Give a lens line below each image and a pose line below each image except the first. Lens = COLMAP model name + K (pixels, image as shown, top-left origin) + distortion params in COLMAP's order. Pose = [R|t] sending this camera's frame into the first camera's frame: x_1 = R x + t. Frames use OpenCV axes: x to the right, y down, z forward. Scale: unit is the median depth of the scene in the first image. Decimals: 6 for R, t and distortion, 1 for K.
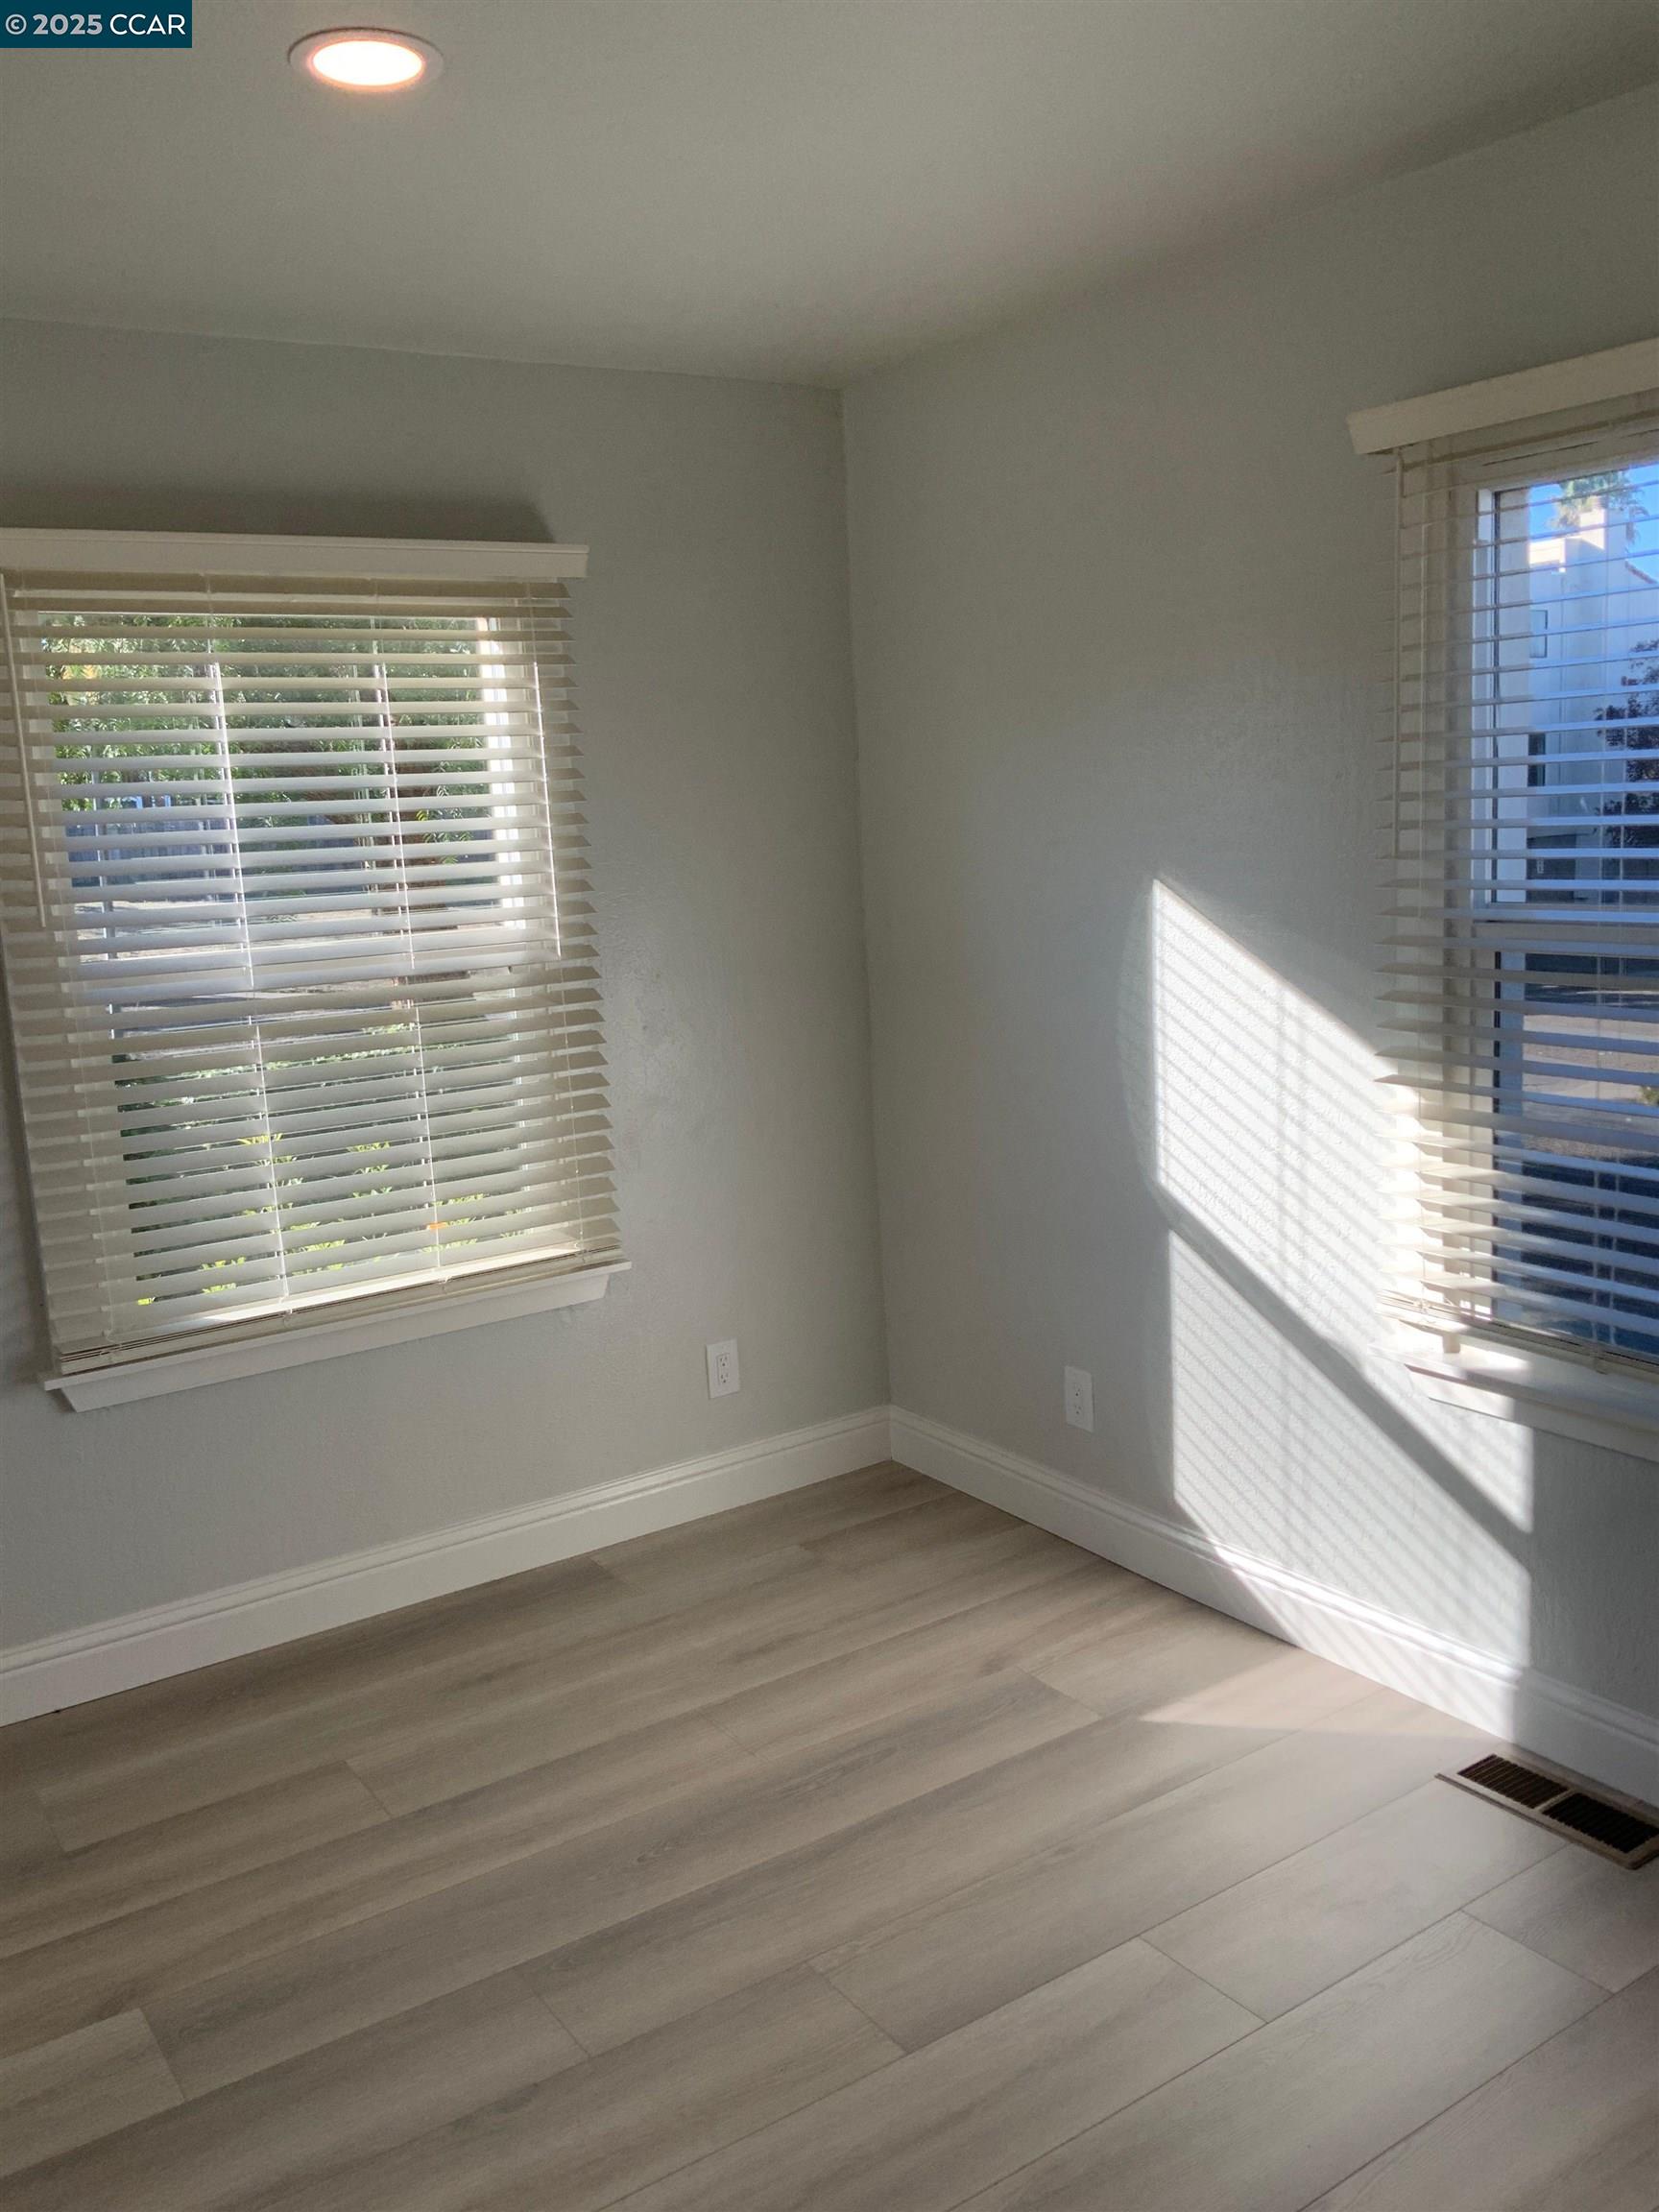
lens RADIAL K [[1810.3, 0, 834.4], [0, 1810.3, 1098.6], [0, 0, 1]] dist [0.083280, -0.141480]
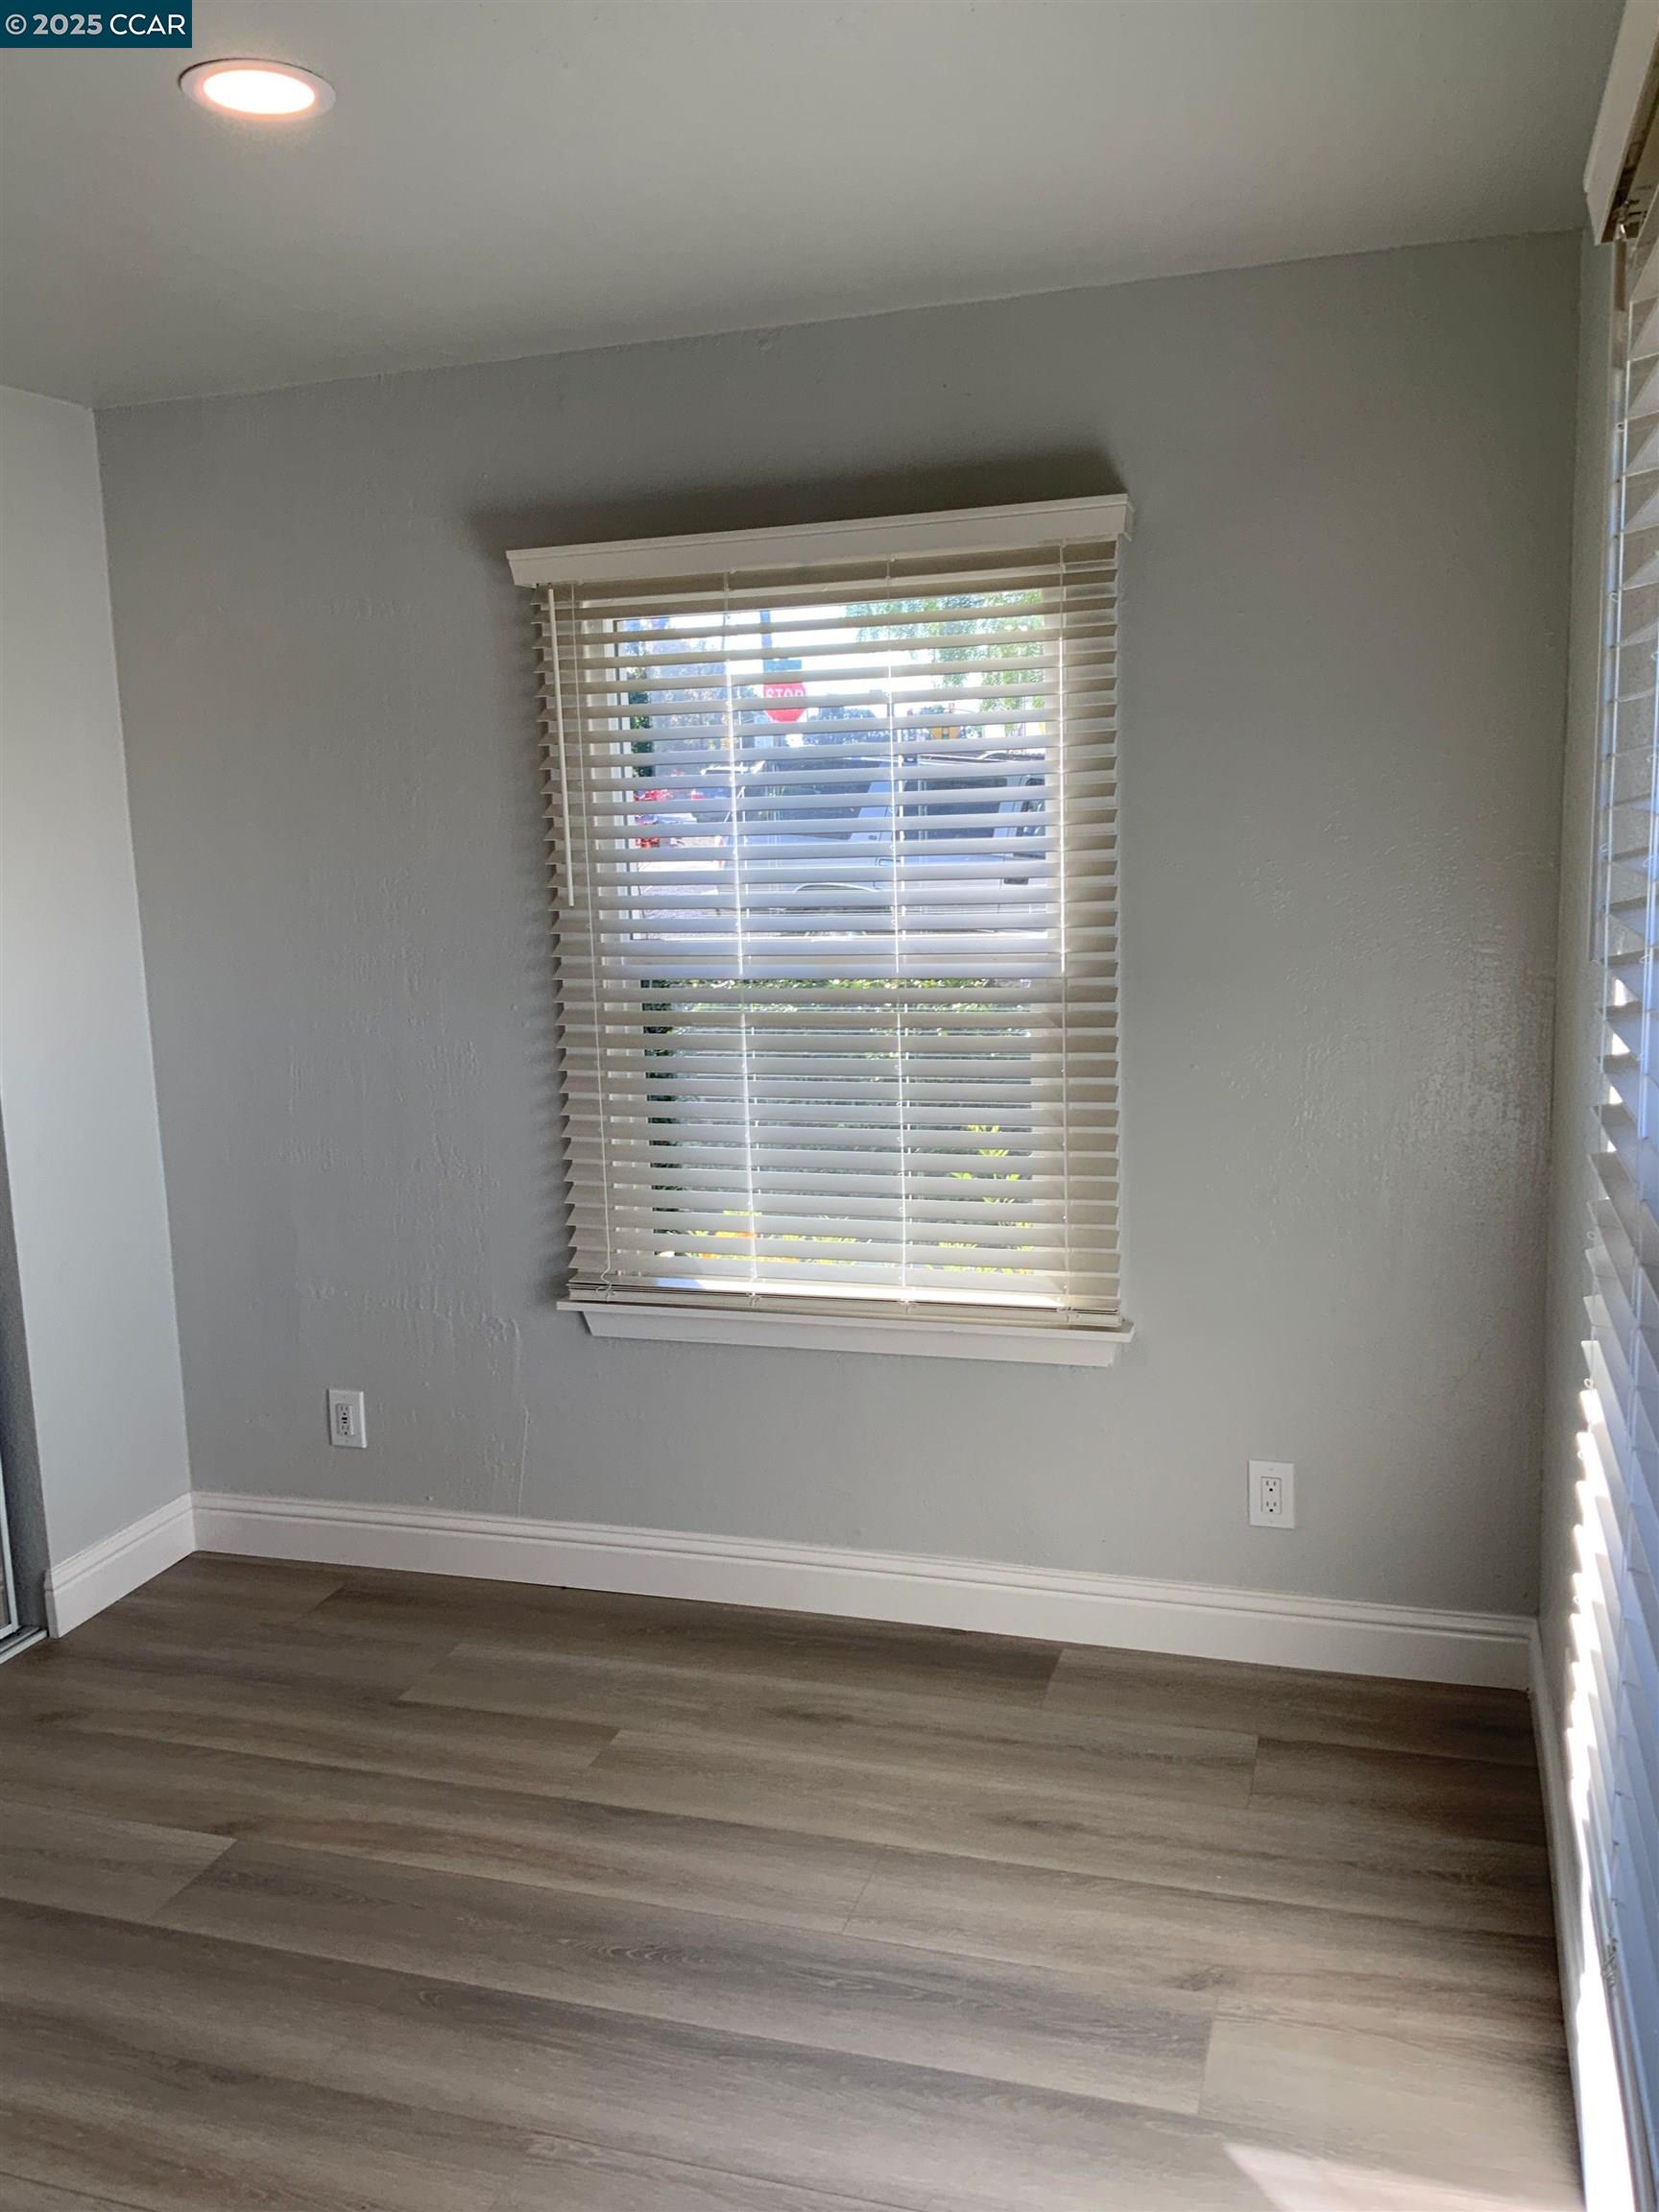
lens RADIAL K [[1810.3, 0, 818.8], [0, 1810.3, 1100.1], [0, 0, 1]] dist [0.083280, -0.141480]
pose [[0.630576, 0.150600, -0.761376, 0.490713], [-0.128879, 0.987692, 0.088627, -0.086886], [0.765352, 0.042239, 0.642224, 0.377554]]
